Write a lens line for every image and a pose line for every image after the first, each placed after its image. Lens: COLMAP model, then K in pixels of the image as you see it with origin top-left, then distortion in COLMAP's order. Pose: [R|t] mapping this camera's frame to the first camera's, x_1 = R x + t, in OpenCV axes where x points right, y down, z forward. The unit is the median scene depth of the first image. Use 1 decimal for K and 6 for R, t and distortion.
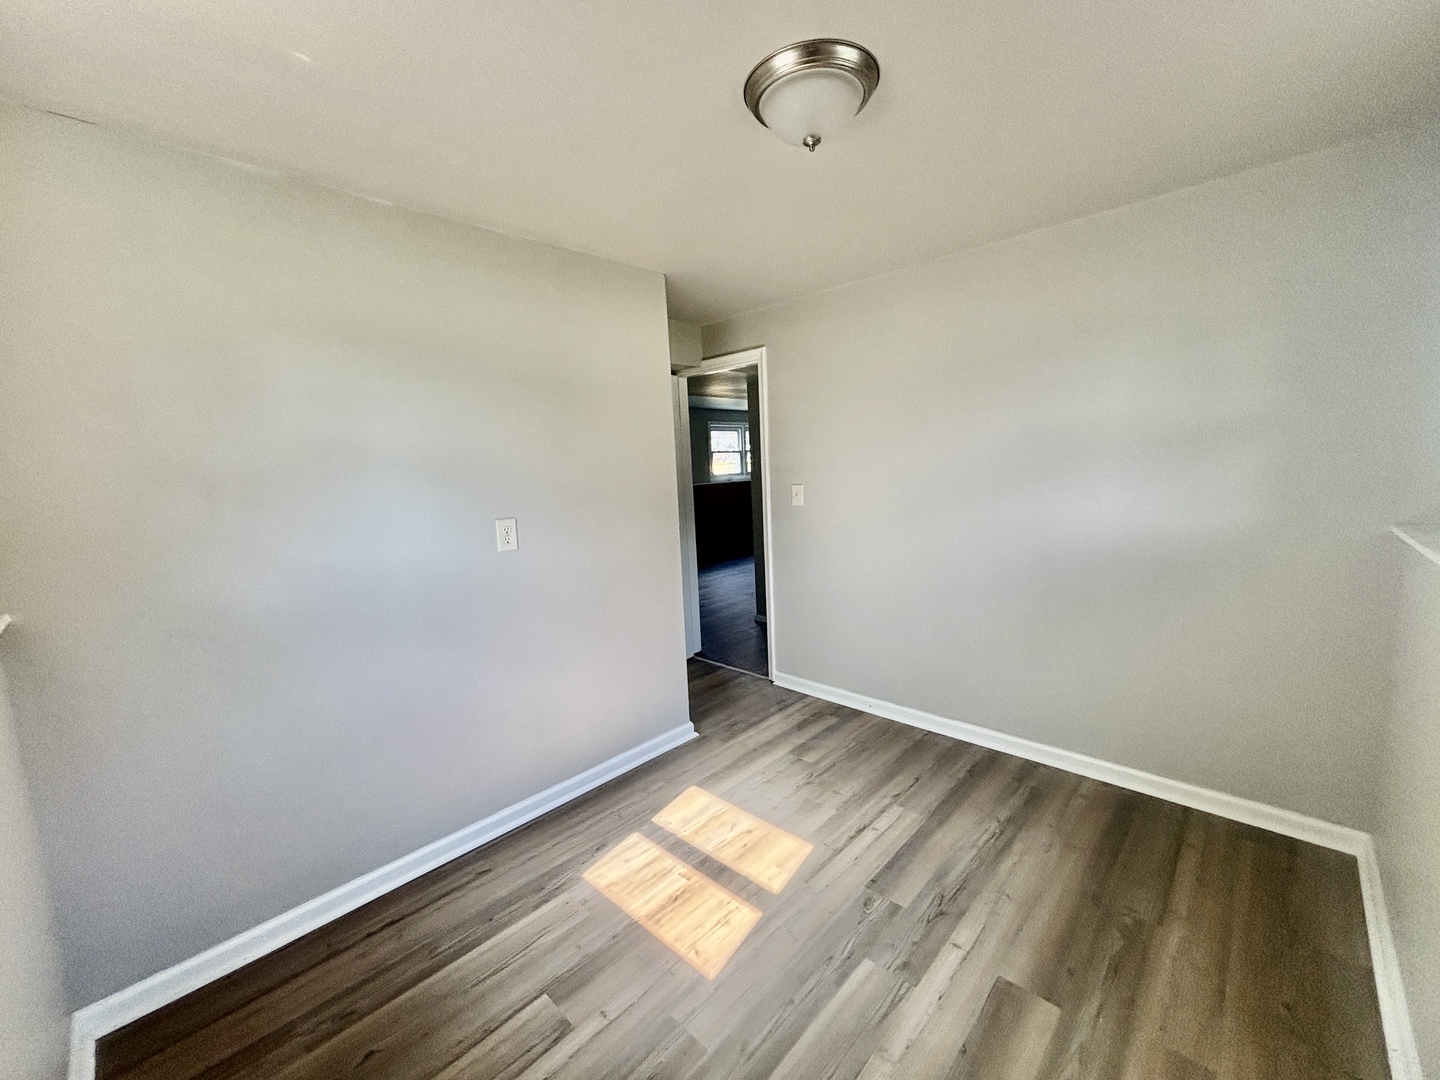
lens RADIAL K [[582.6, 0, 718.9], [0, 582.6, 540.8], [0, 0, 1]] dist [0.002286, -0.000567]
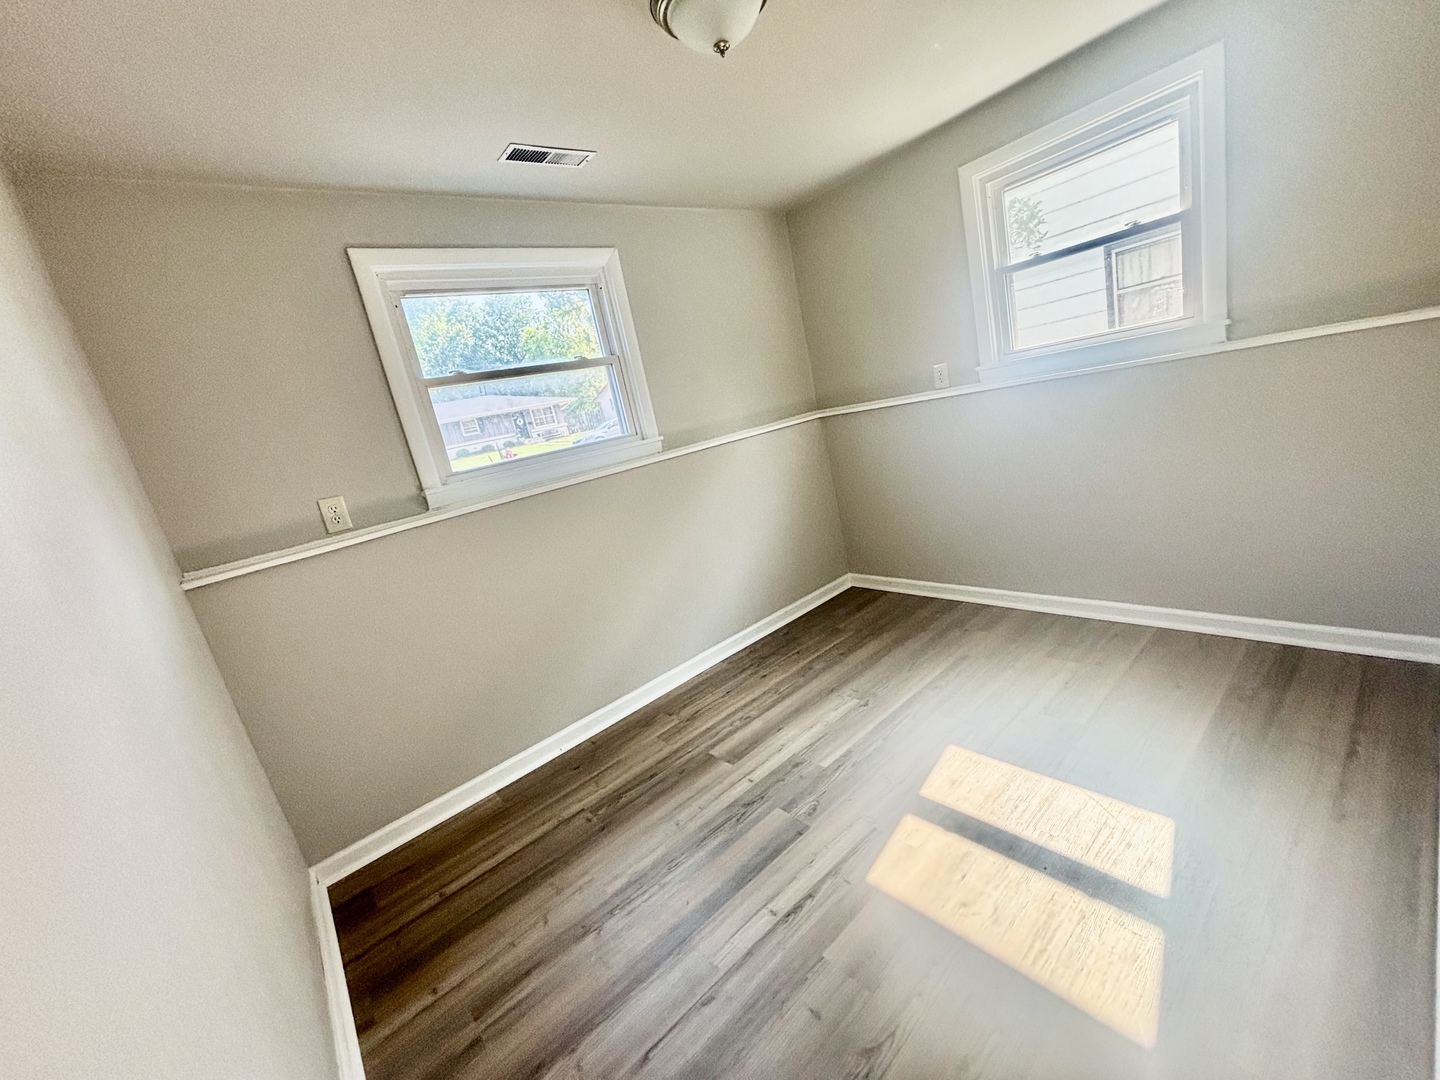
lens RADIAL K [[582.6, 0, 718.9], [0, 582.6, 542.1], [0, 0, 1]] dist [0.002286, -0.000567]
pose [[-0.963730, 0.214916, 0.158229, 0.153213], [0.257153, 0.906401, 0.335126, -0.177677], [-0.071395, 0.363660, -0.928792, 1.790153]]
